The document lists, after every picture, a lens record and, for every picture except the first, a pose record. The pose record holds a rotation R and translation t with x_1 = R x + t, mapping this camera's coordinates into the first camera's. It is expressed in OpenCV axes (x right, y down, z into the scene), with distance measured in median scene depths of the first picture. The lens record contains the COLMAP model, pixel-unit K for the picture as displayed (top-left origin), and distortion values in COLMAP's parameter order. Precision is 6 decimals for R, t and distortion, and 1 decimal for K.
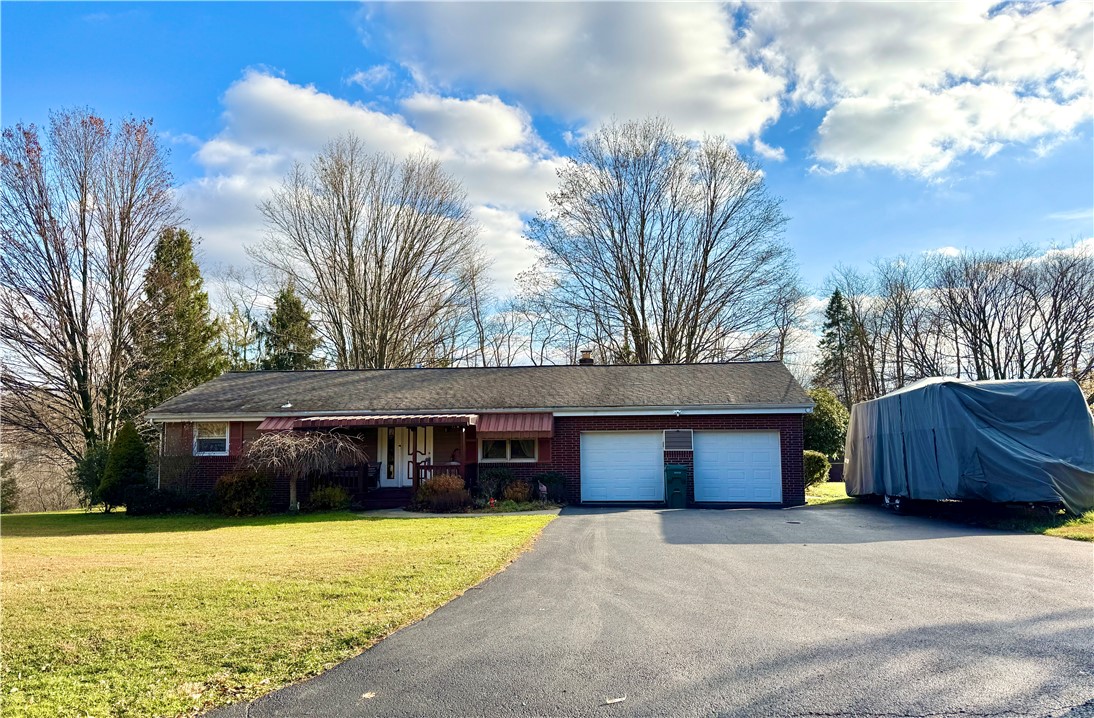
lens RADIAL K [[770.5, 0, 553.3], [0, 770.5, 359.2], [0, 0, 1]] dist [0.070238, -0.002519]
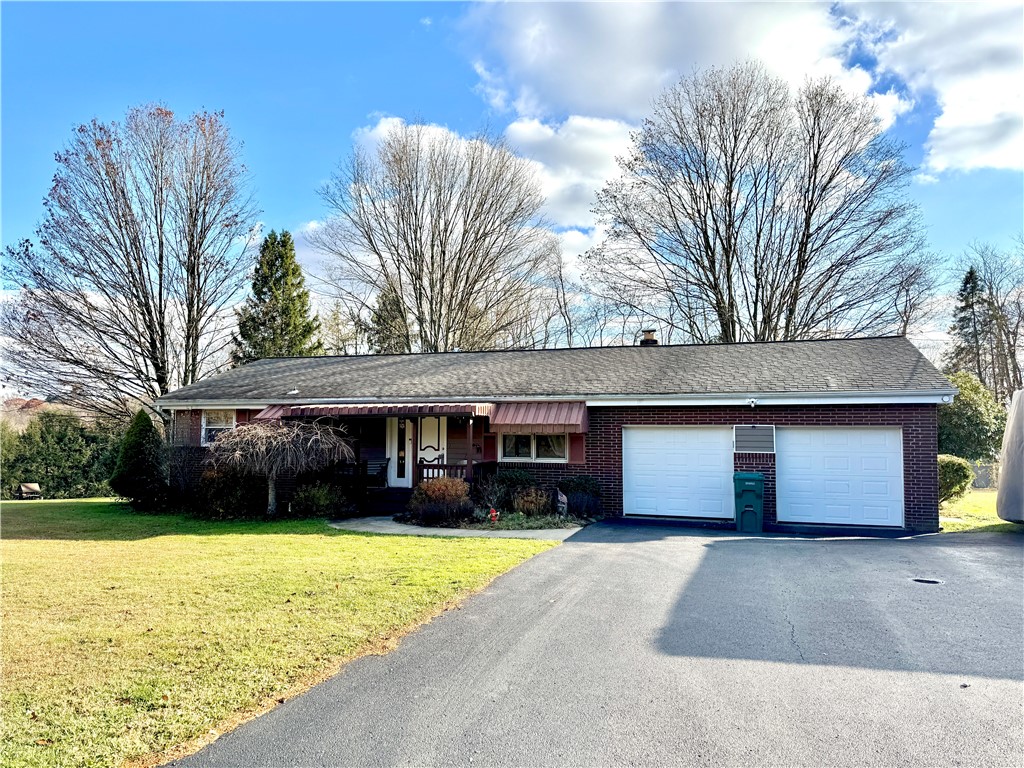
lens RADIAL K [[709.3, 0, 512.5], [0, 709.3, 388.5], [0, 0, 1]] dist [0.045505, -0.045288]
pose [[0.977977, 0.001007, -0.208713, 0.073384], [0.007809, 0.999112, 0.041413, 0.024477], [0.208569, -0.042130, 0.977100, 0.263356]]
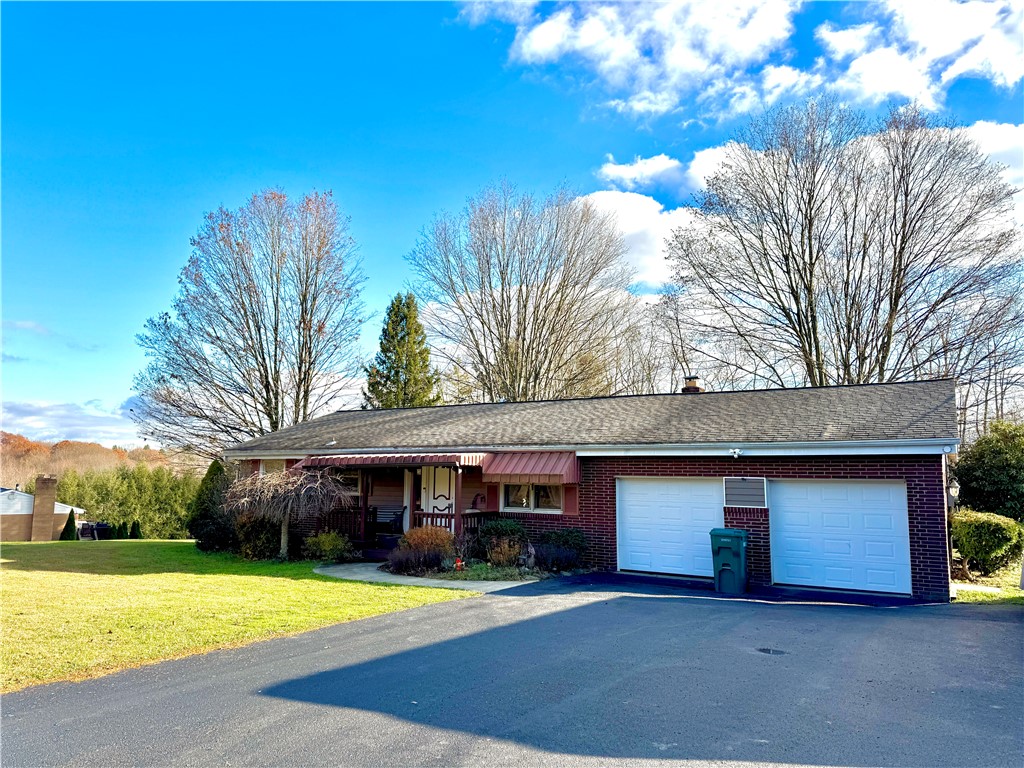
lens RADIAL K [[709.3, 0, 514.9], [0, 709.3, 384.6], [0, 0, 1]] dist [0.045505, -0.045288]
pose [[0.906890, -0.035404, -0.419877, 0.234942], [0.021149, 0.999032, -0.038559, 0.026994], [0.420836, 0.026089, 0.906762, 0.307044]]
